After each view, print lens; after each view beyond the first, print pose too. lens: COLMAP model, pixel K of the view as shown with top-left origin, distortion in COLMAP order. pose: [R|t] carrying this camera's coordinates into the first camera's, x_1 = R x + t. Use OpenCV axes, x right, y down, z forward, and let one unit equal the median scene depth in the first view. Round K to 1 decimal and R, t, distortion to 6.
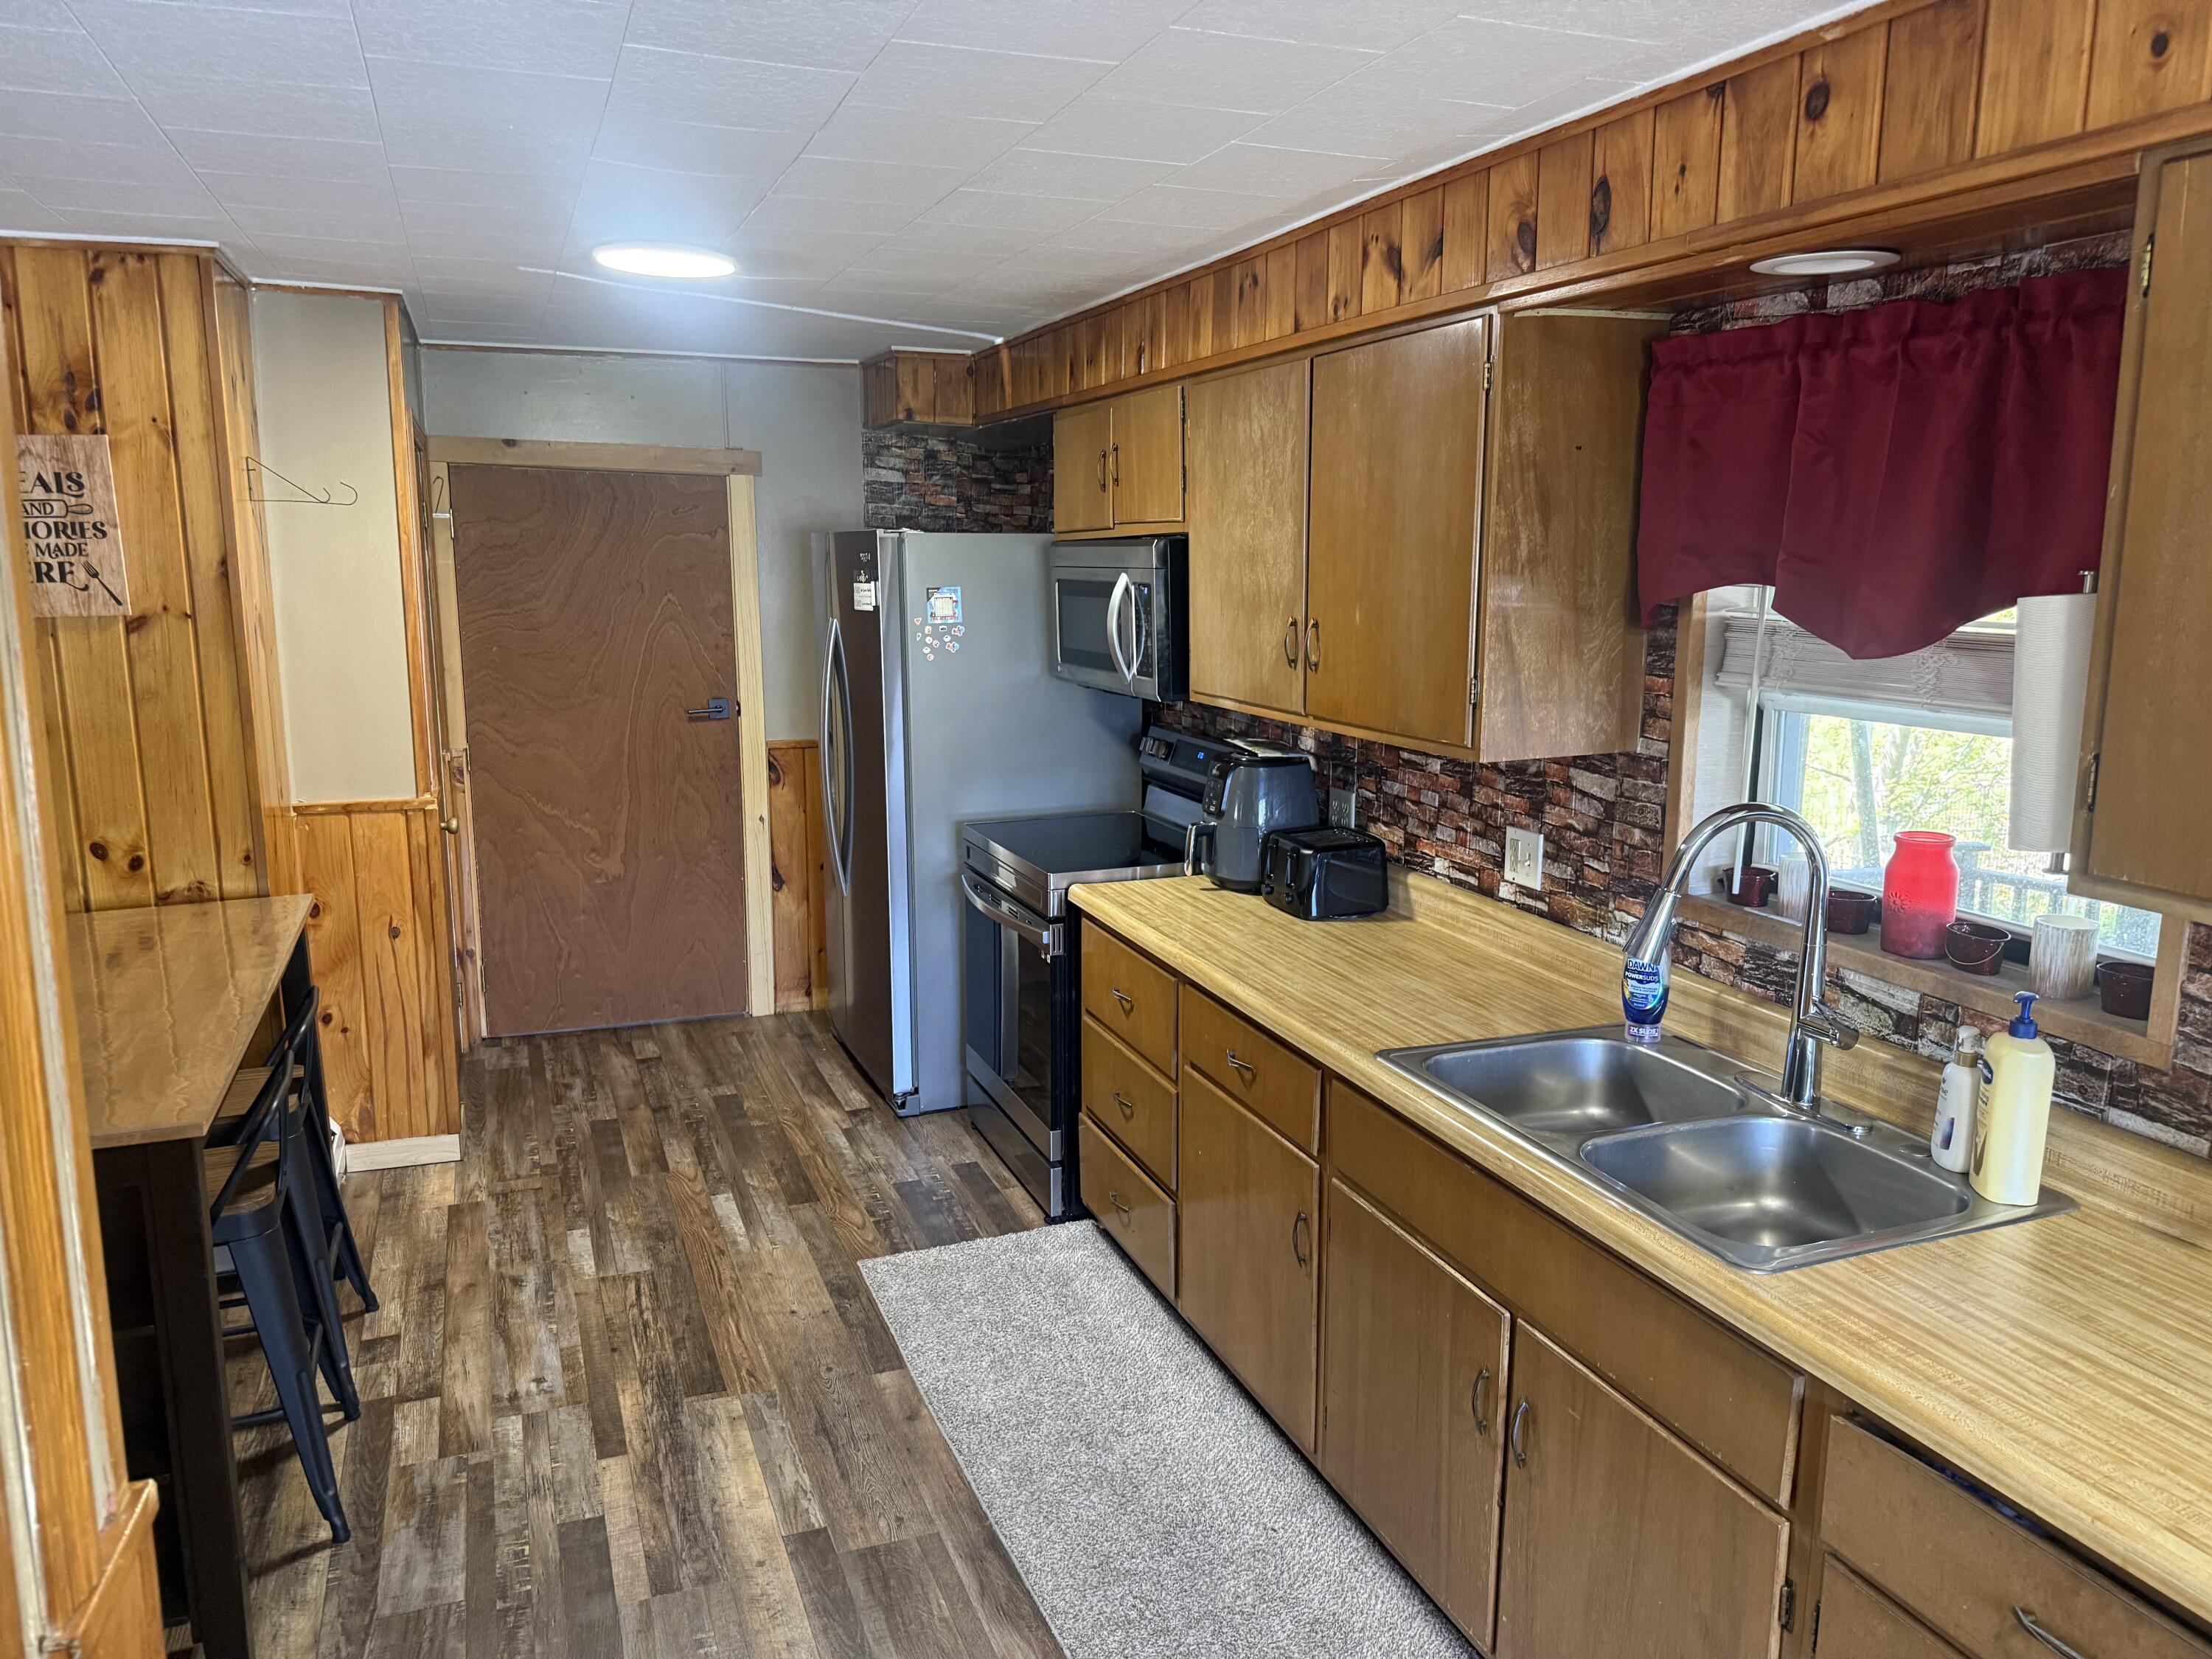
lens RADIAL K [[1566.7, 0, 1110.9], [0, 1566.7, 834.9], [0, 0, 1]] dist [0.003653, -0.006480]
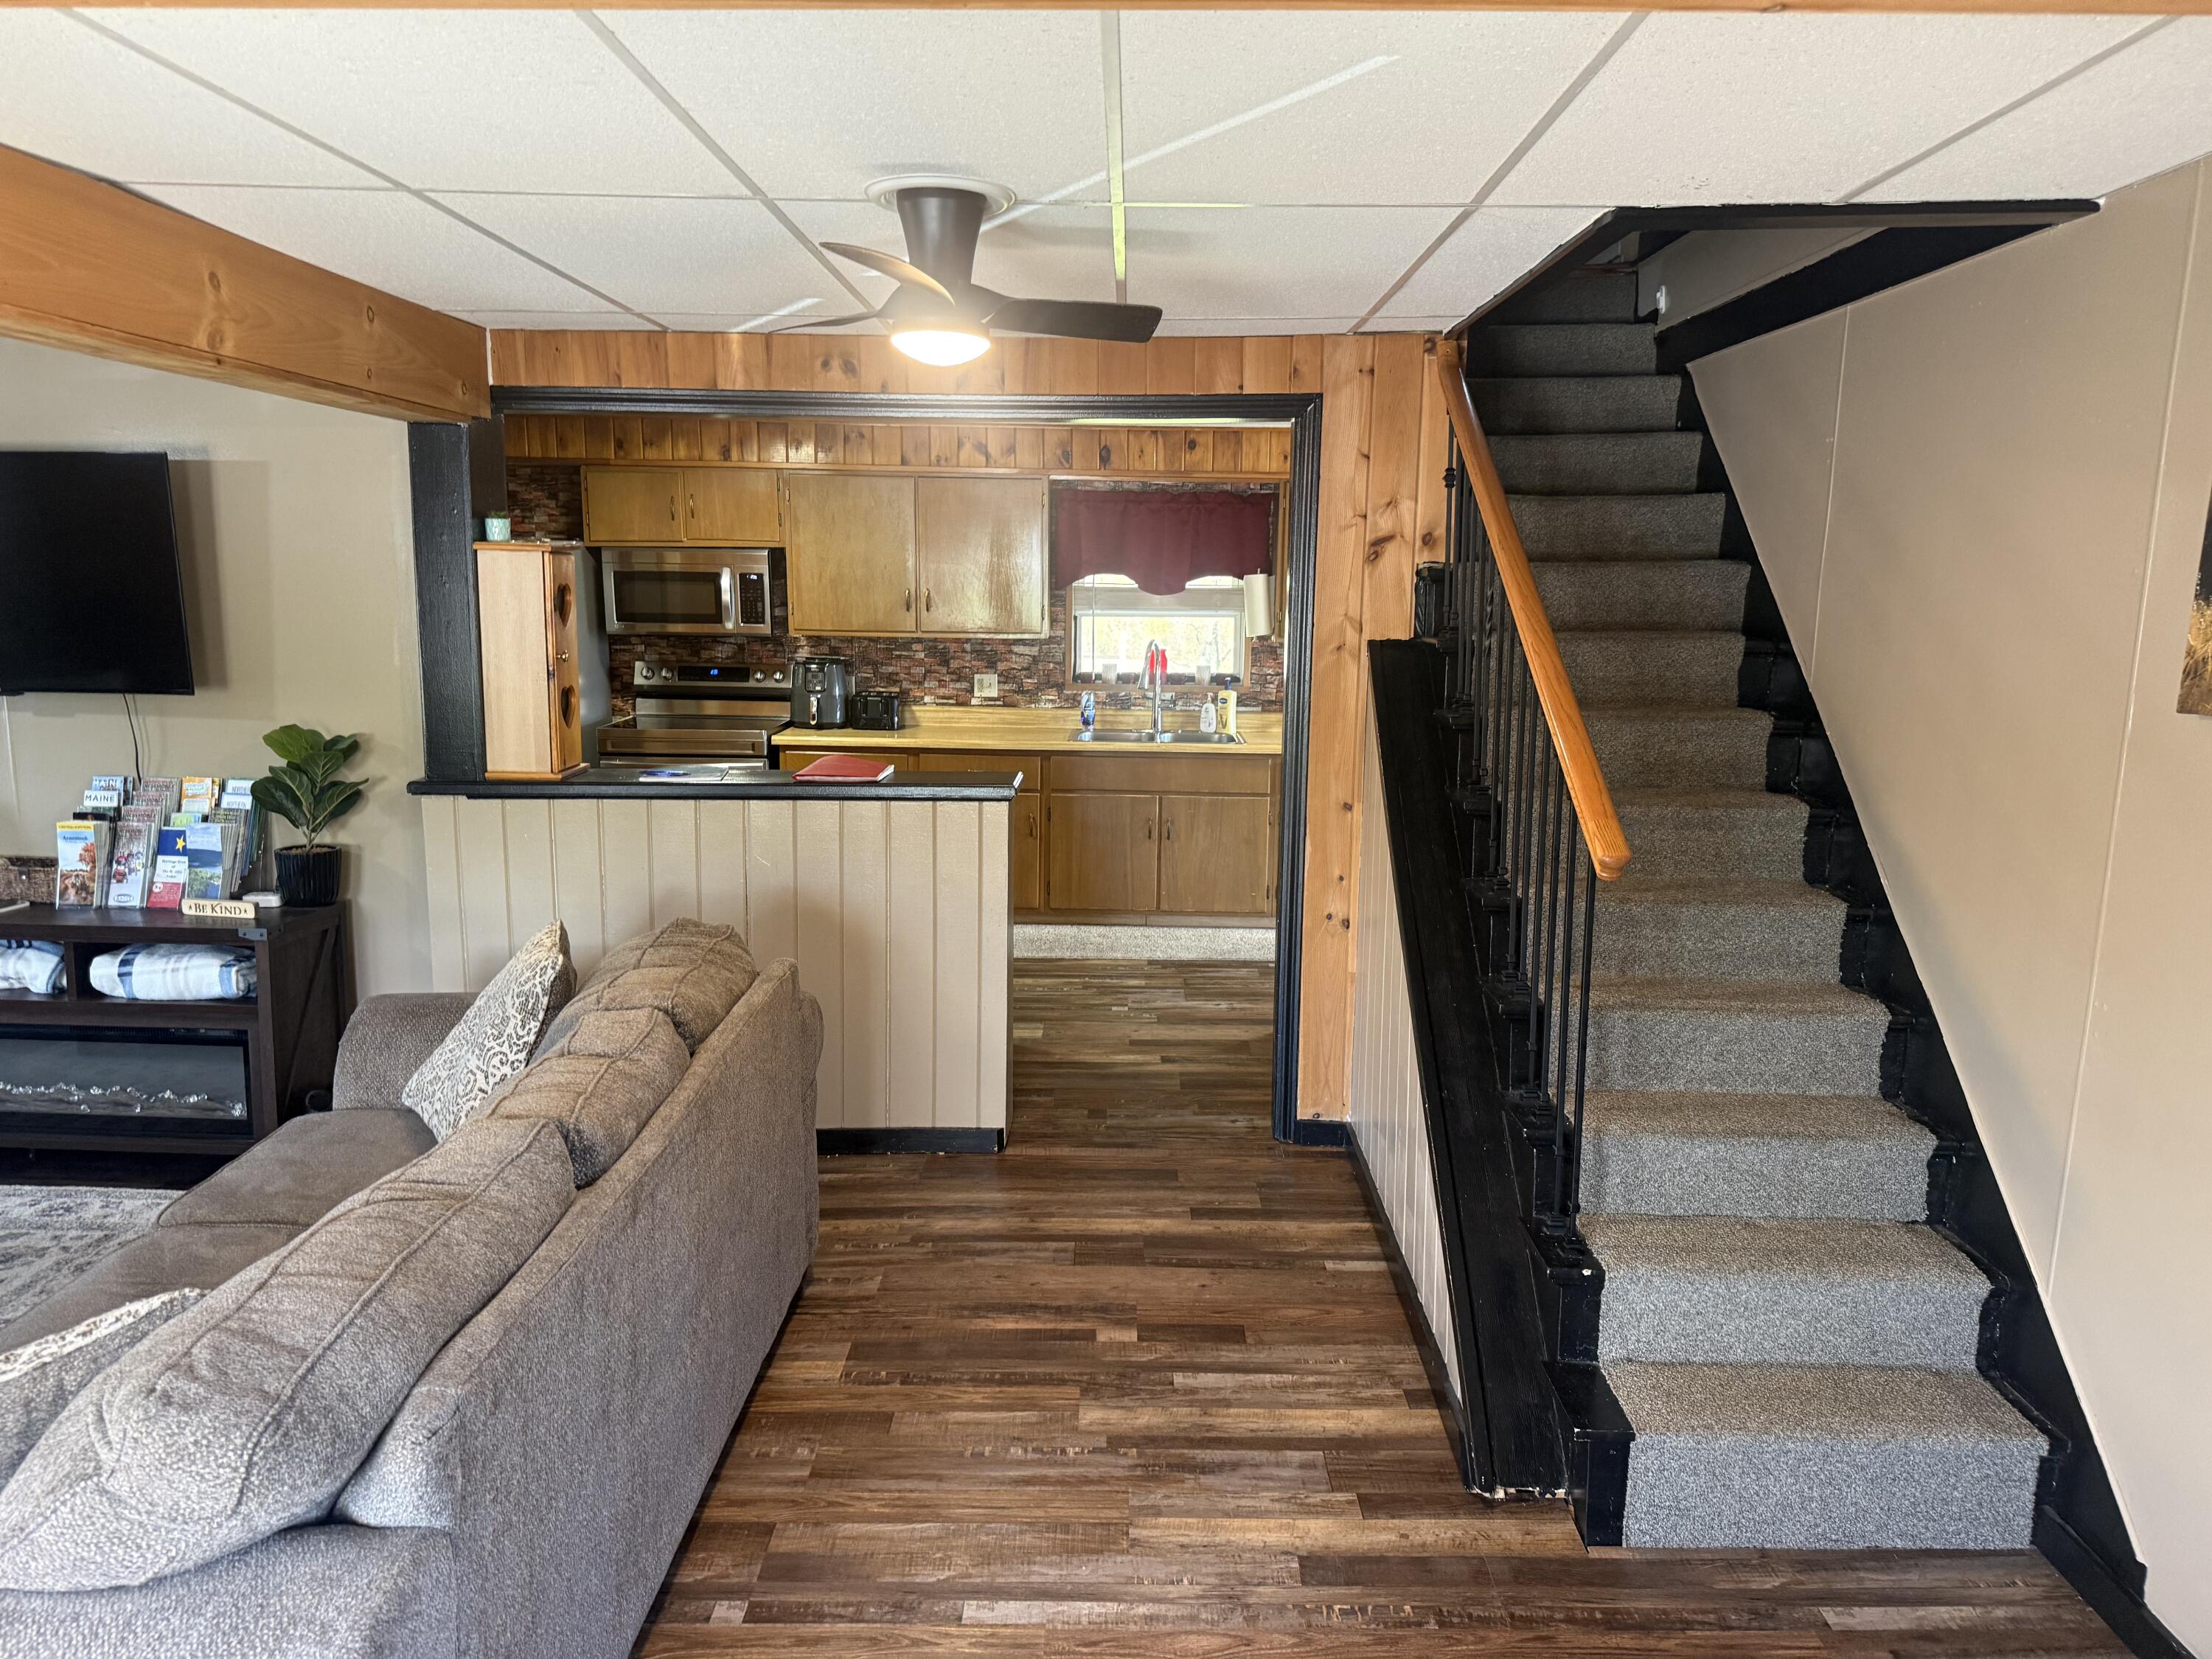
lens RADIAL K [[1566.7, 0, 1110.5], [0, 1566.7, 828.2], [0, 0, 1]] dist [0.003653, -0.006480]
pose [[0.385973, -0.133718, 0.912767, -1.925626], [0.153769, 0.984922, 0.079266, 0.069964], [-0.909604, 0.109761, 0.400716, -0.147829]]
